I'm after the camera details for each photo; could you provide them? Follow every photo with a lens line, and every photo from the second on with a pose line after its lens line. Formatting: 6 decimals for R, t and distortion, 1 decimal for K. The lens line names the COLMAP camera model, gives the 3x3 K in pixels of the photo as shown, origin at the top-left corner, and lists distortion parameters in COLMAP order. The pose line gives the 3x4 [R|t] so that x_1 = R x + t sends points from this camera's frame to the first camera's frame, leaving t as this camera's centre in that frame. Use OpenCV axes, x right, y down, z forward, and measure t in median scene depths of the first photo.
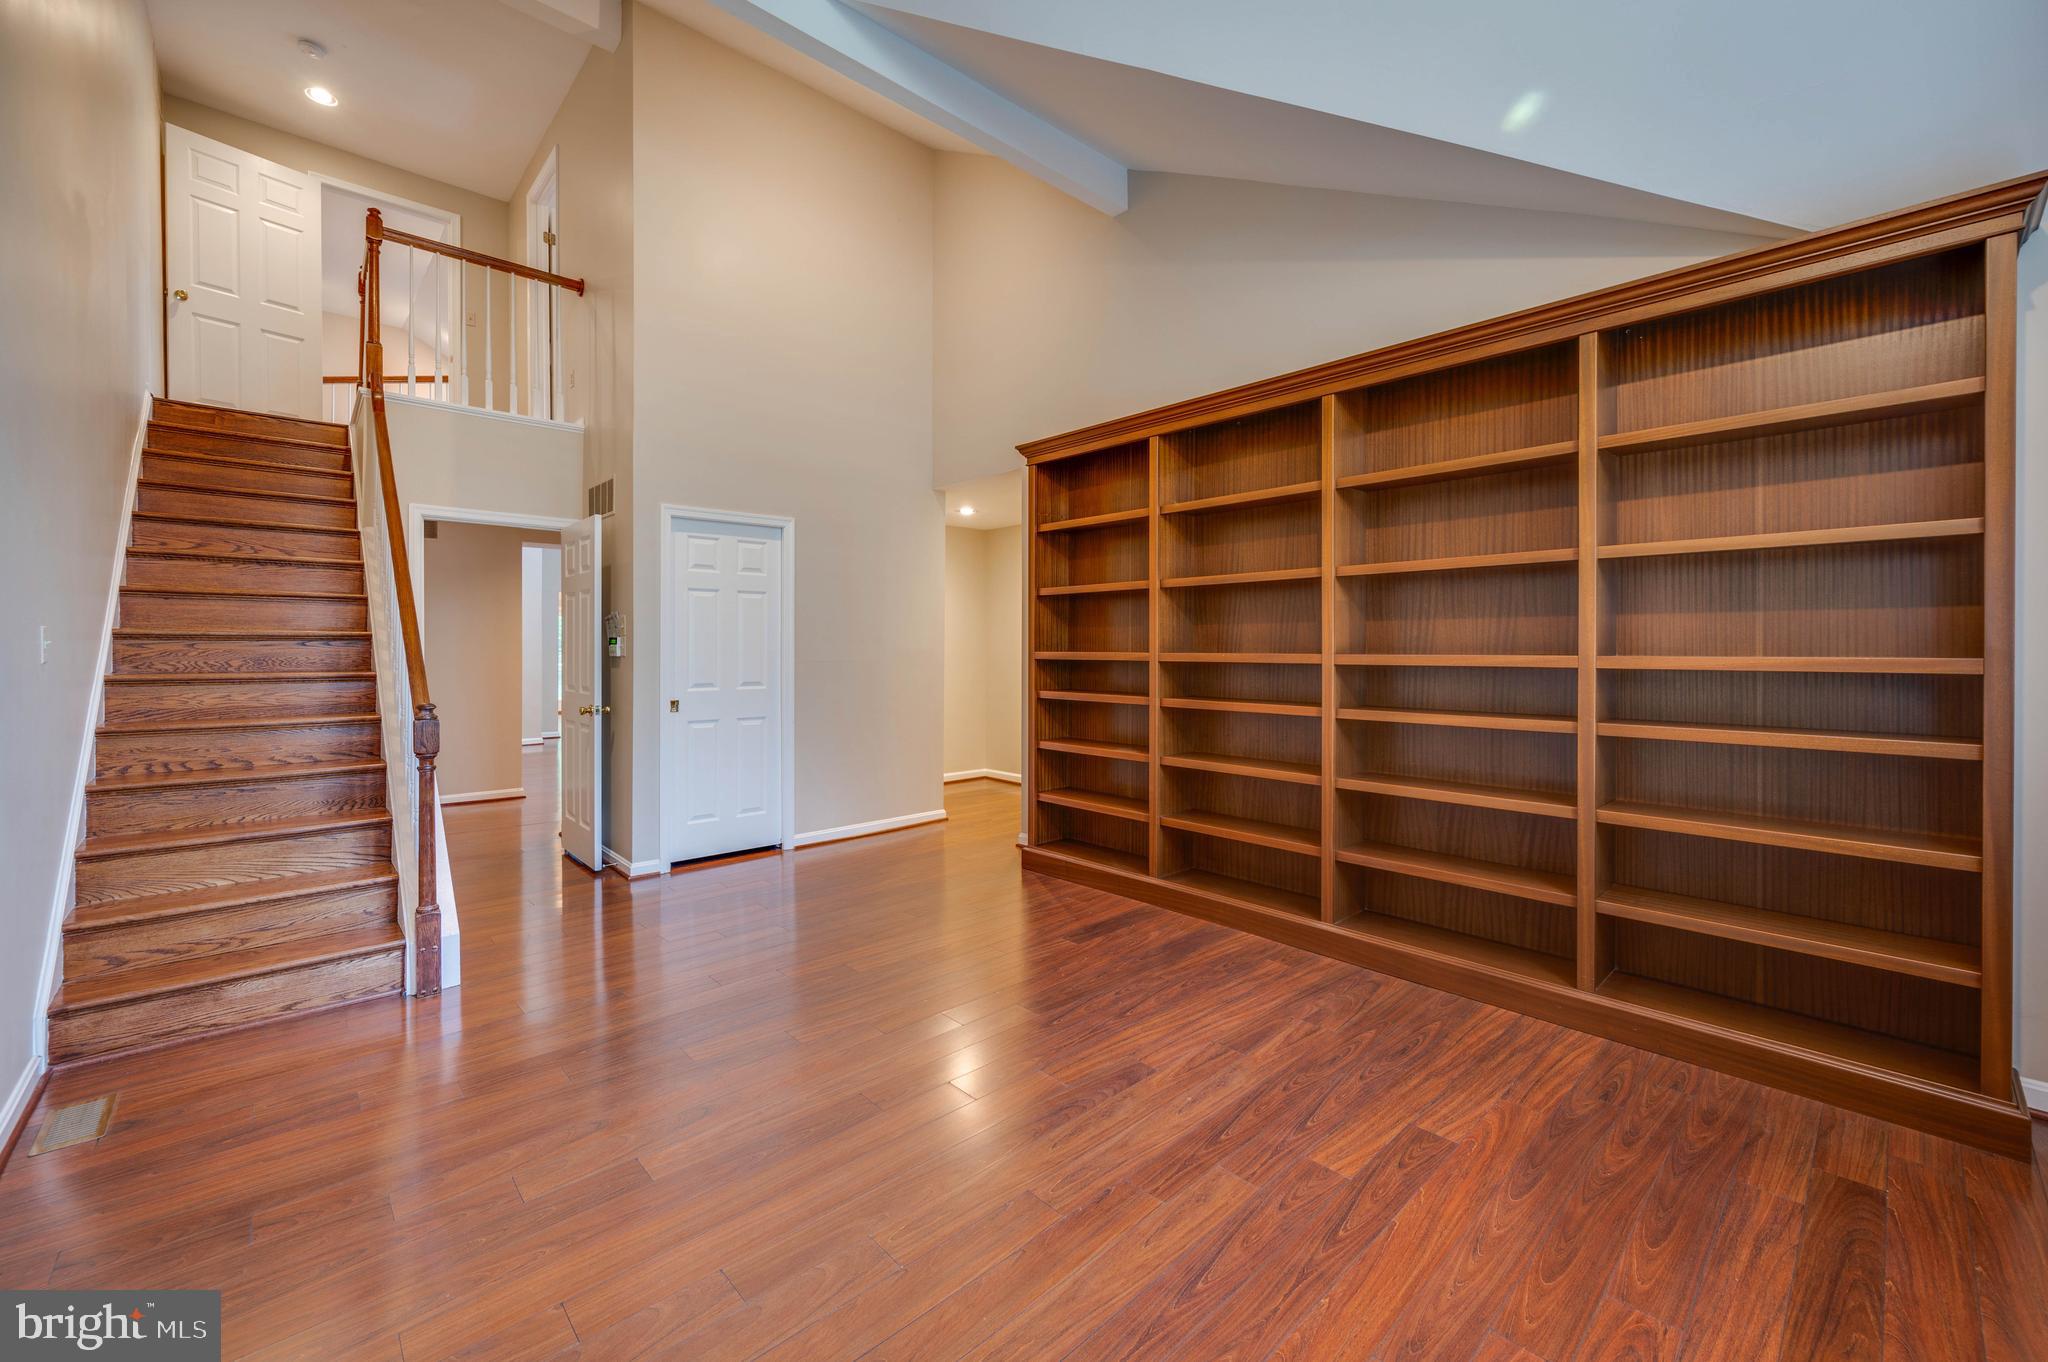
lens RADIAL K [[802.8, 0, 1027.6], [0, 802.8, 676.1], [0, 0, 1]] dist [0.000286, 0.000156]
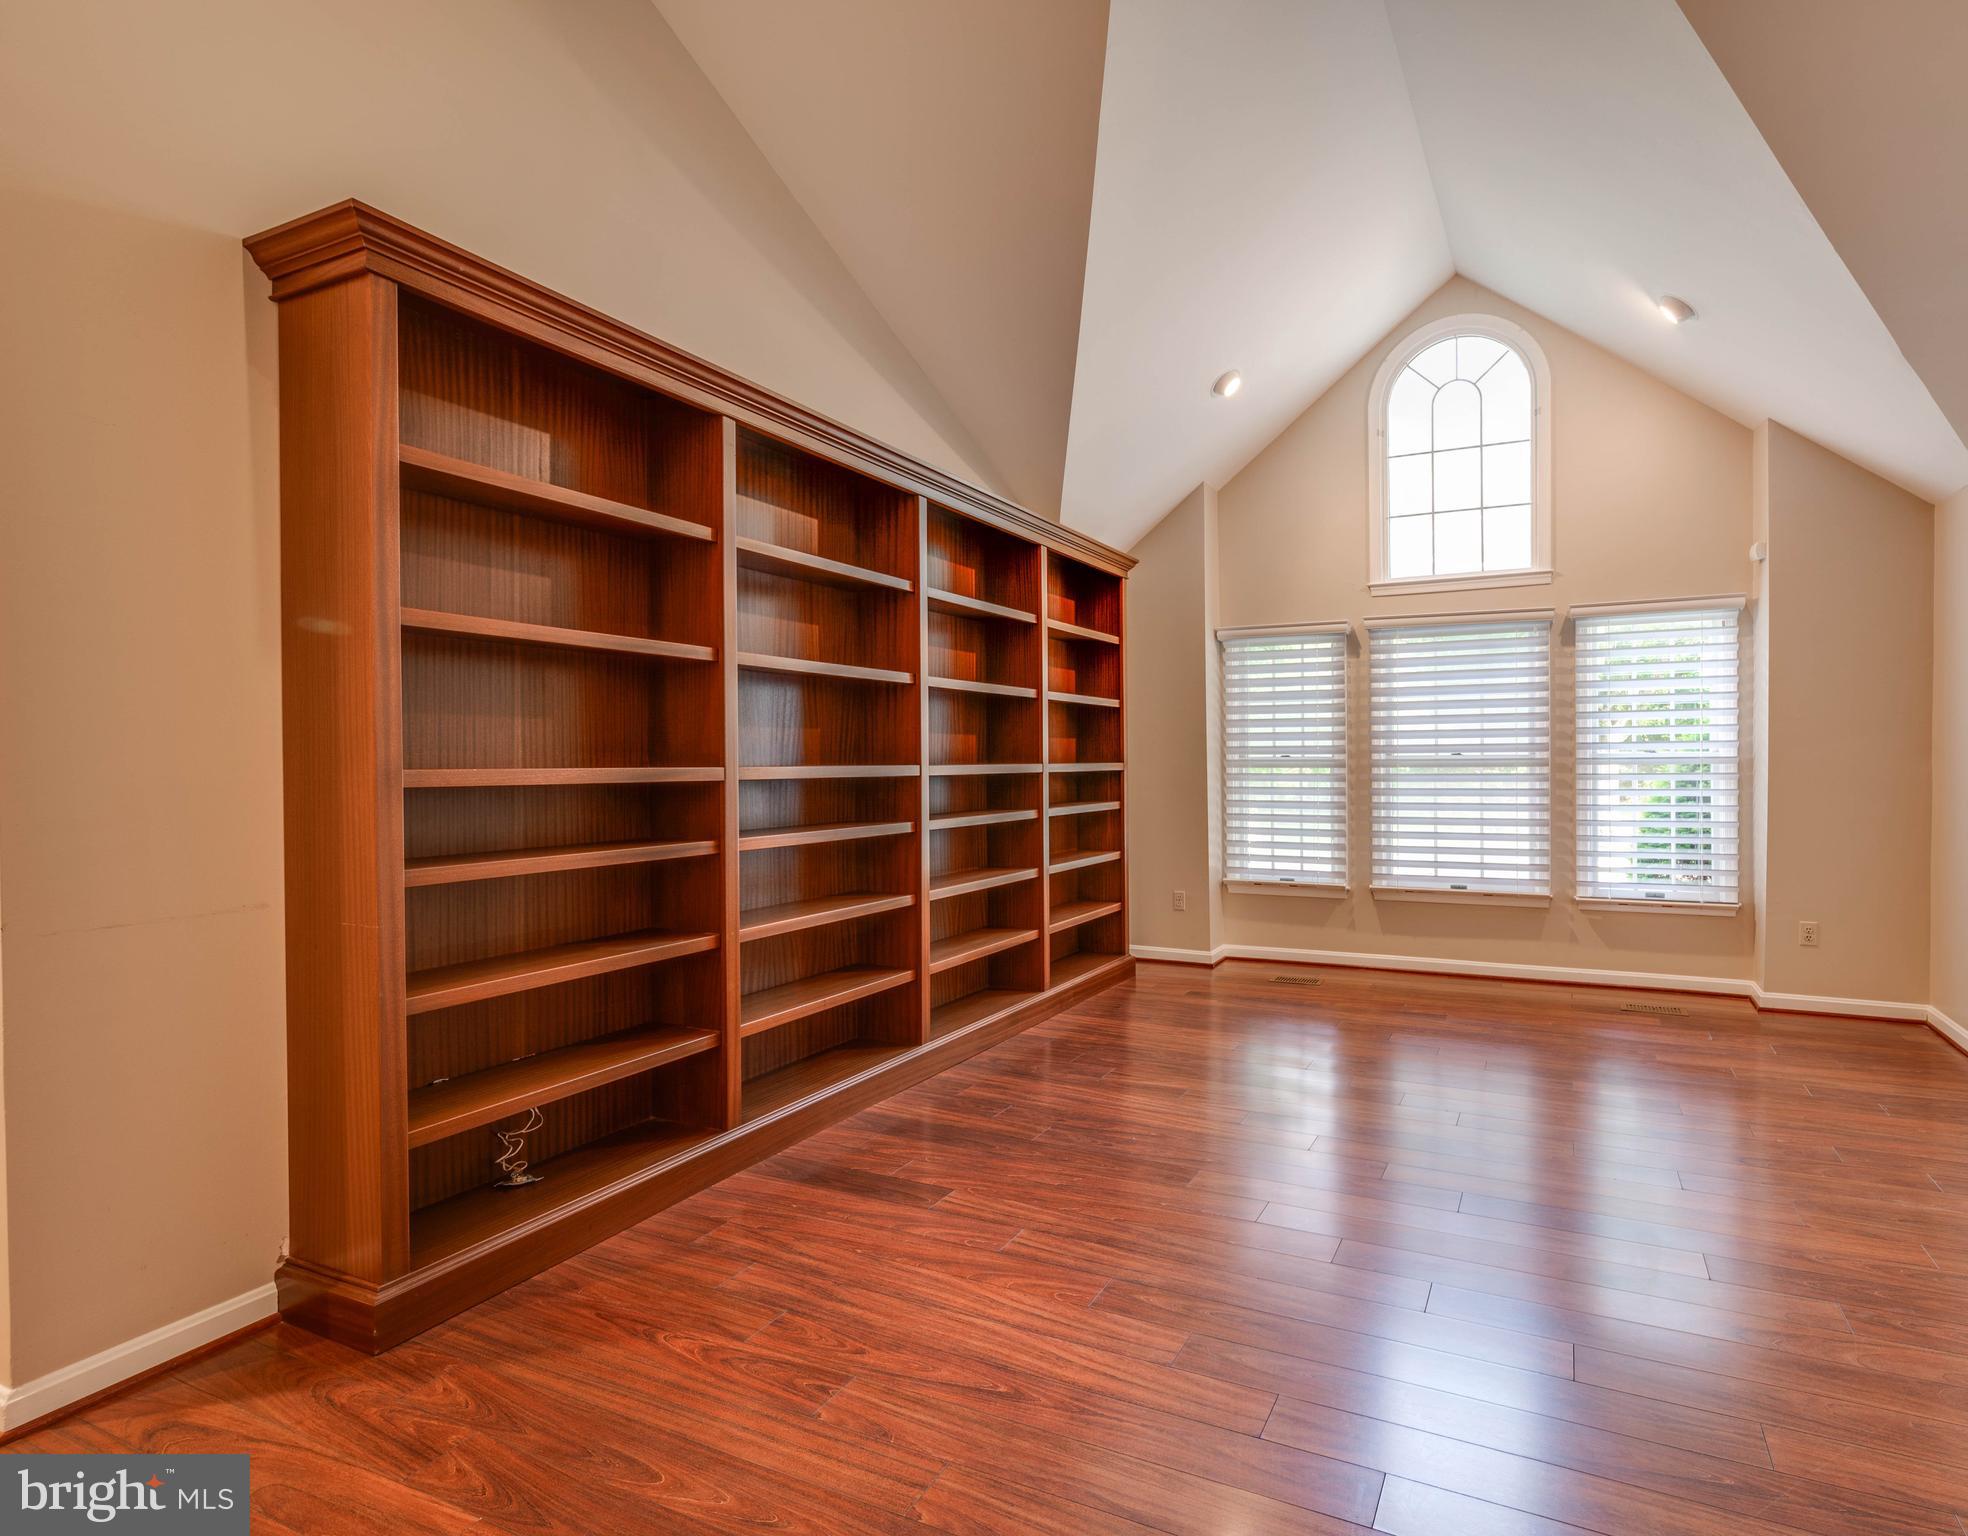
lens RADIAL K [[1065.6, 0, 984.0], [0, 1065.6, 768.0], [0, 0, 1]] dist [0.000962, 0.000078]
pose [[-0.339860, -0.008104, 0.940441, -0.821620], [0.035294, 0.999149, 0.021365, -0.046877], [-0.939813, 0.040453, -0.339285, 1.304287]]
